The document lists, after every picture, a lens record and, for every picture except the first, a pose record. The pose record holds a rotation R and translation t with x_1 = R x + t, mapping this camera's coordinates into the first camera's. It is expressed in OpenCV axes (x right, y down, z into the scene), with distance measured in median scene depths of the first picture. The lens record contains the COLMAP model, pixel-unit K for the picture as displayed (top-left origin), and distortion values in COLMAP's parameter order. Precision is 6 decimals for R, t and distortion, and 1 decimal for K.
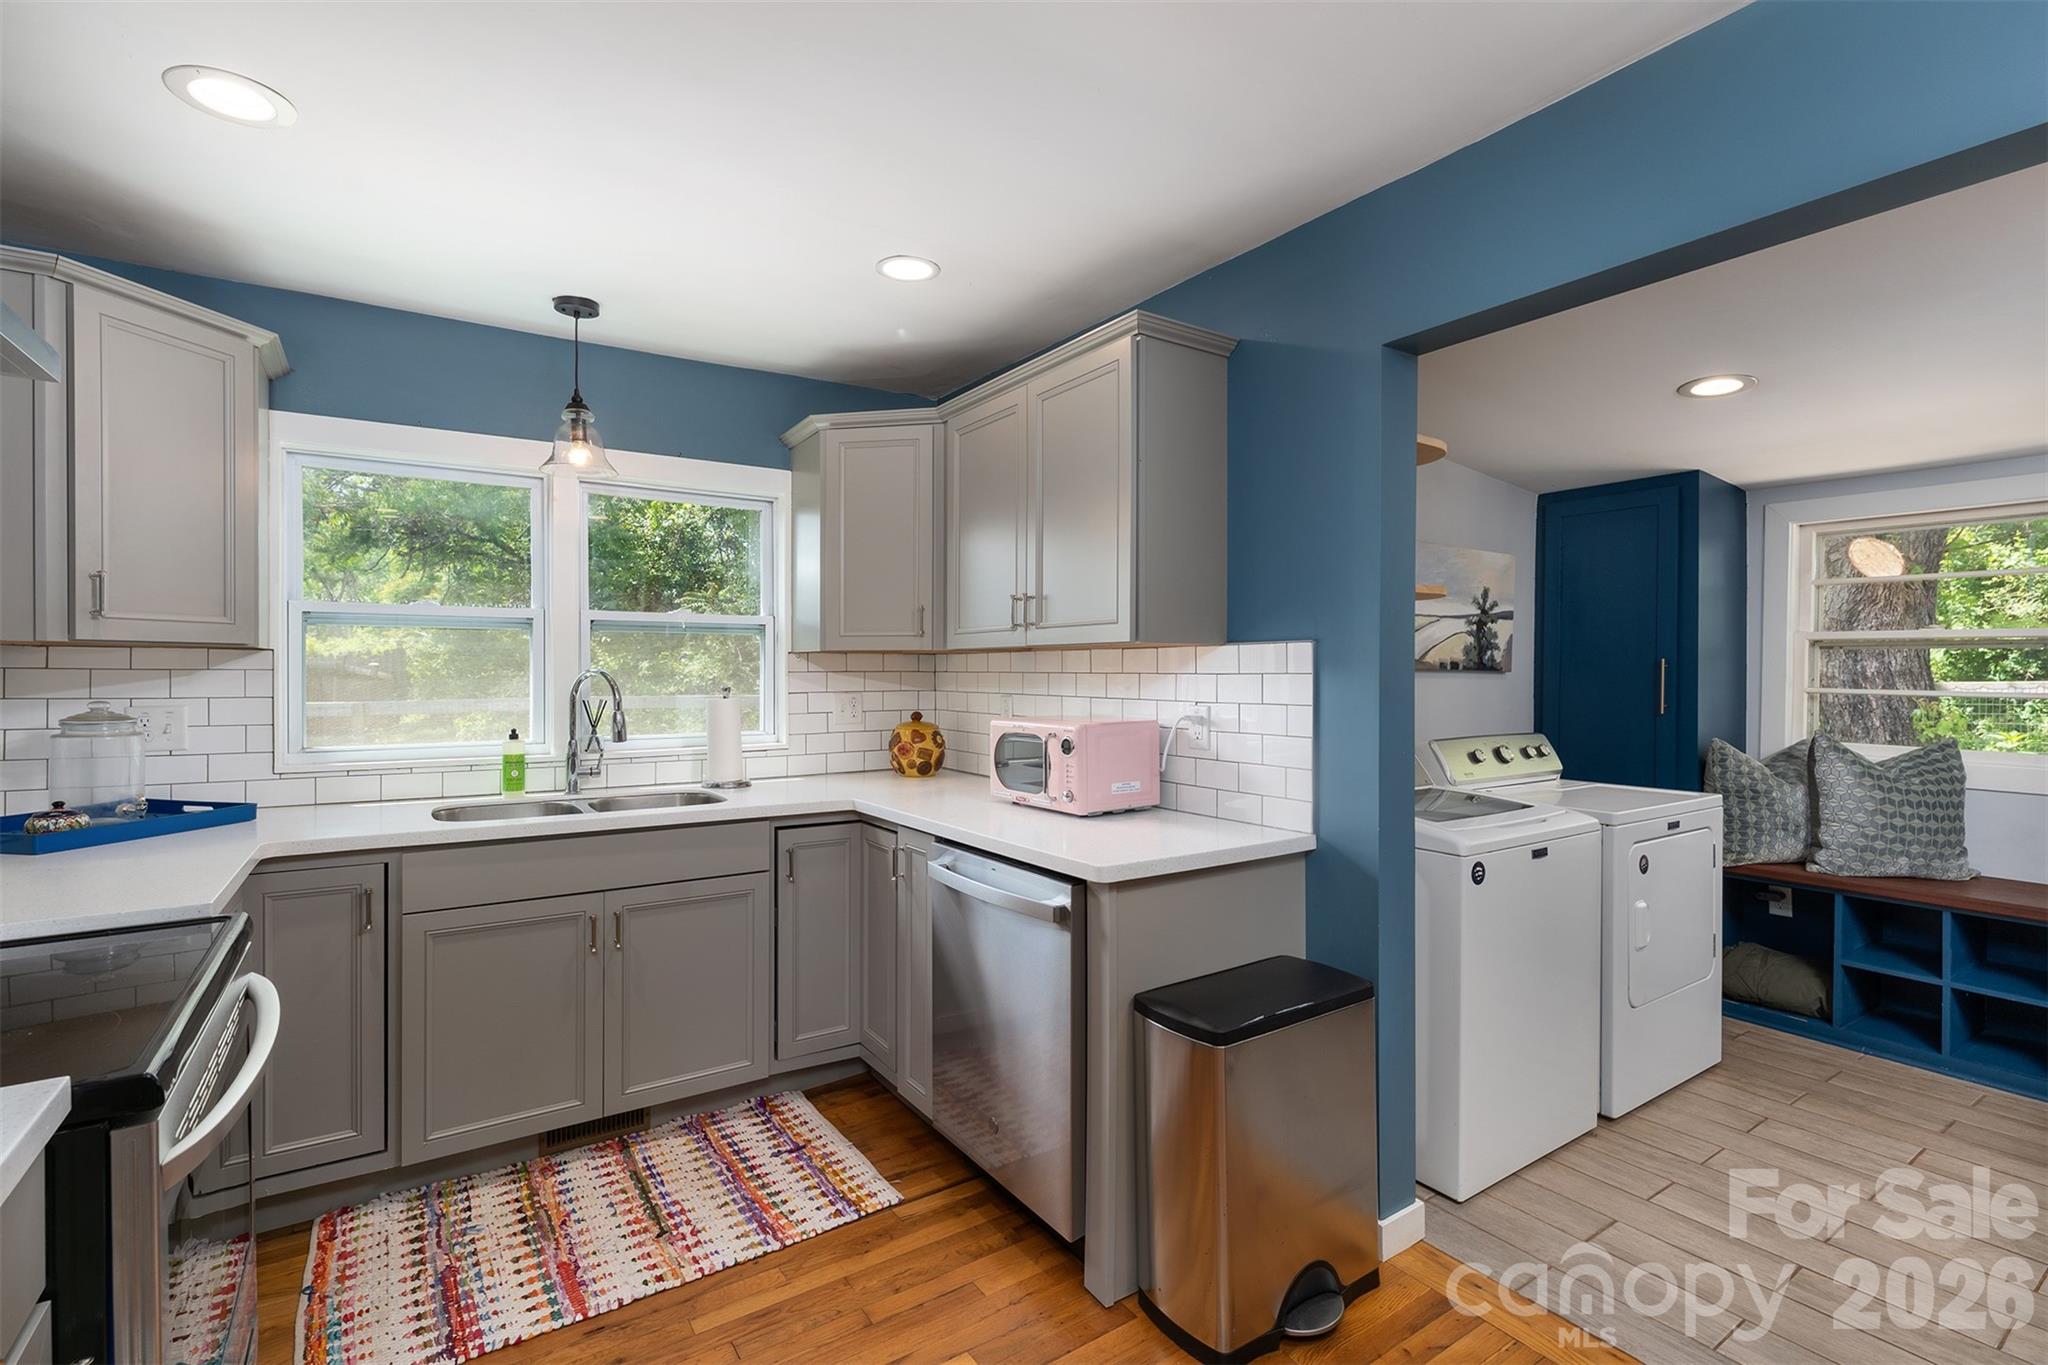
lens RADIAL K [[885.8, 0, 1022.6], [0, 885.8, 686.7], [0, 0, 1]] dist [-0.006304, -0.000180]
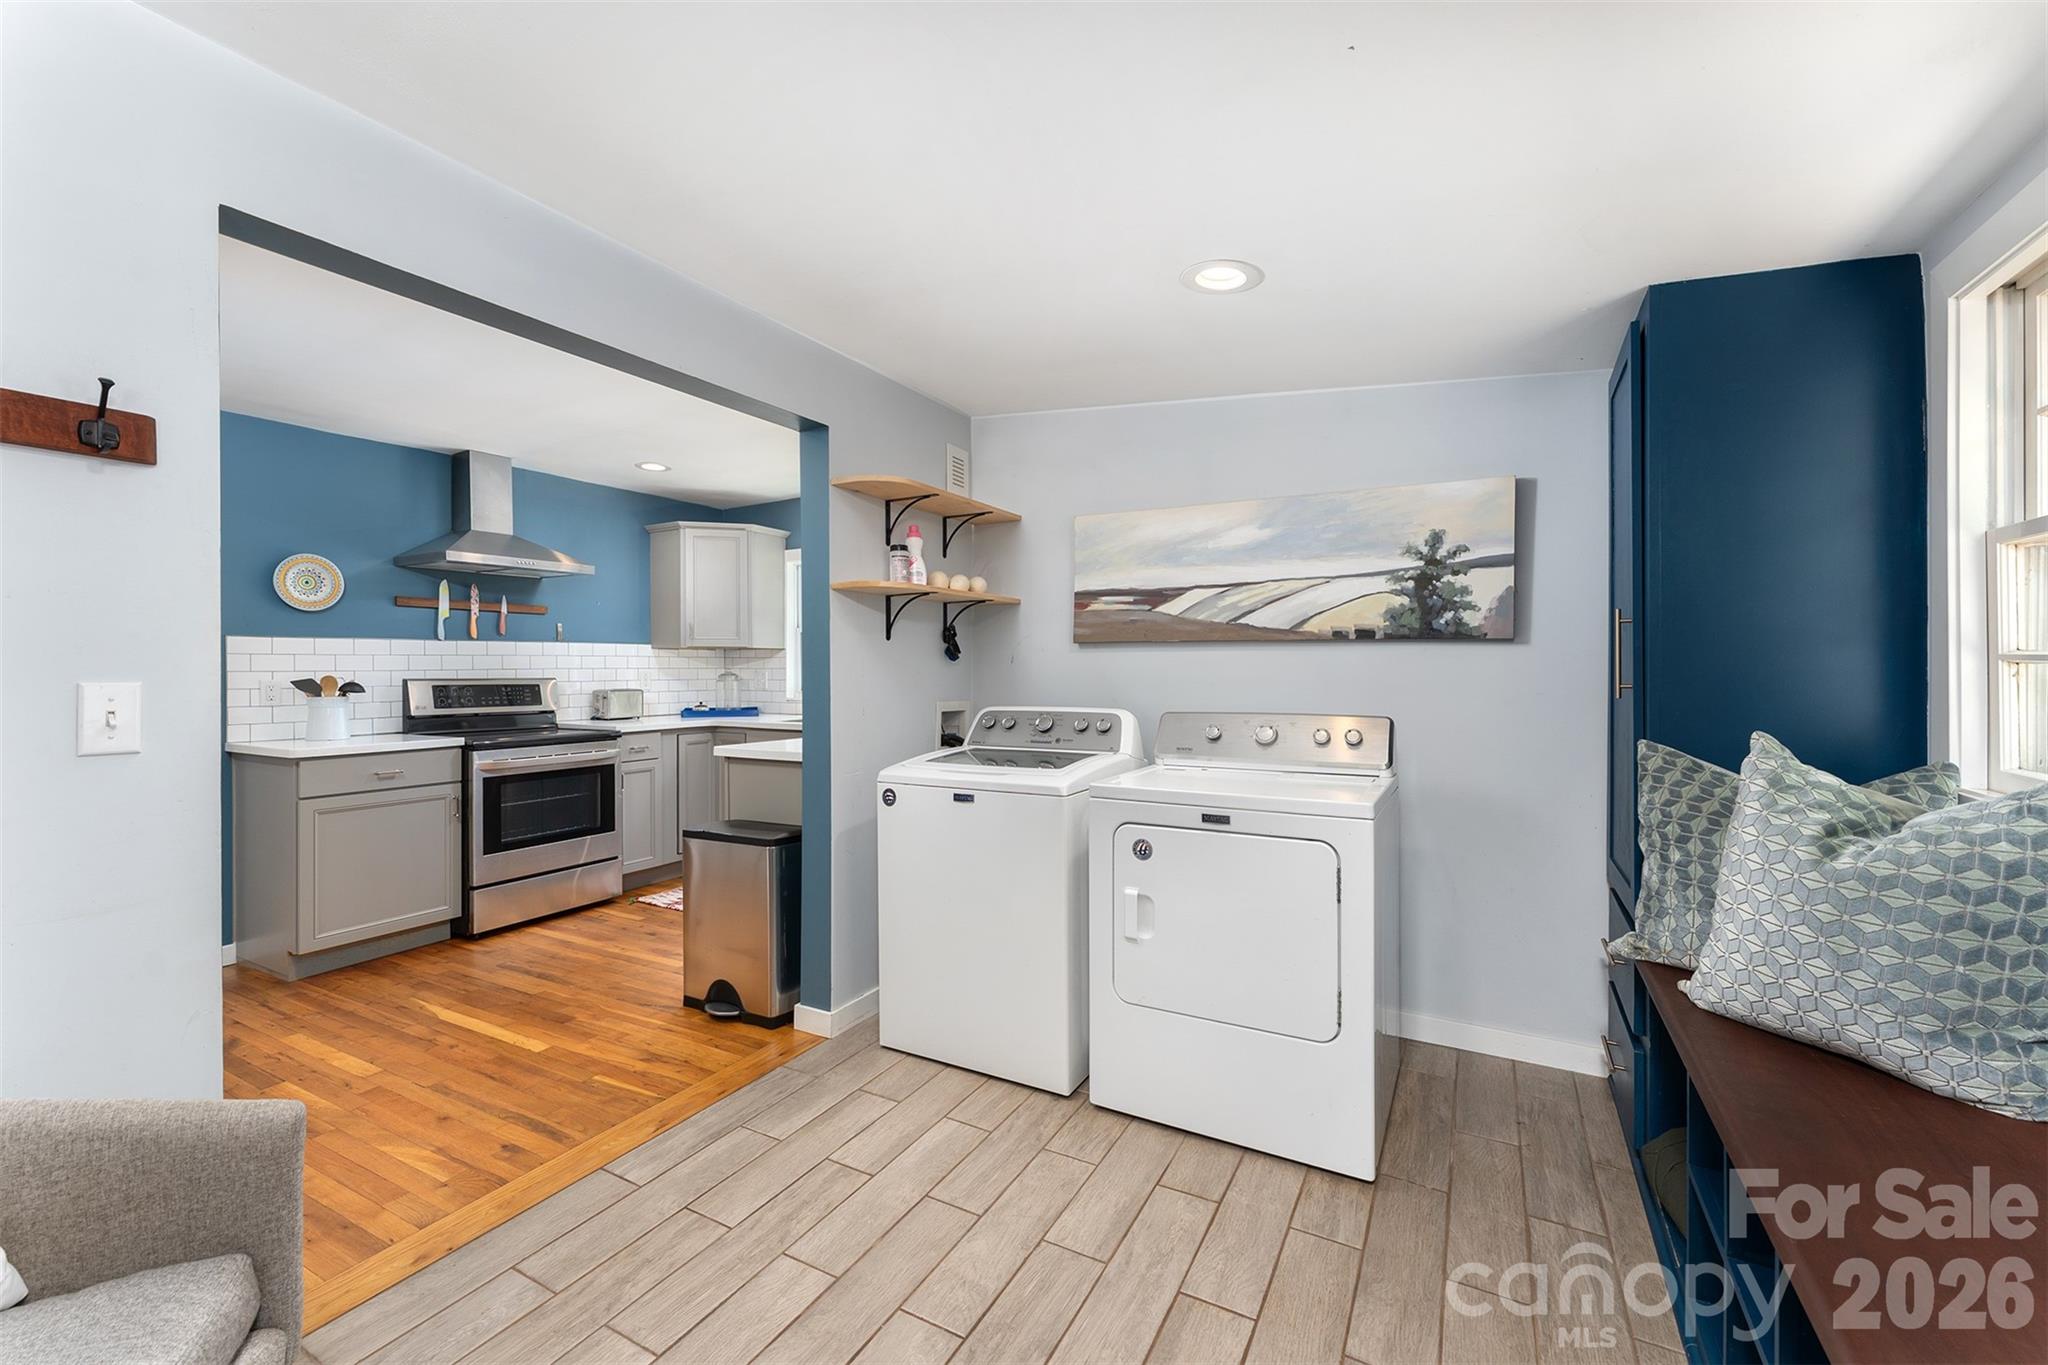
lens RADIAL K [[834.1, 0, 1023.5], [0, 834.1, 670.3], [0, 0, 1]] dist [-0.002654, -0.000727]
pose [[0.463467, -0.000049, -0.886114, 1.504276], [-0.007905, 0.999960, -0.004190, 0.022395], [0.886079, 0.008947, 0.463448, 0.528878]]
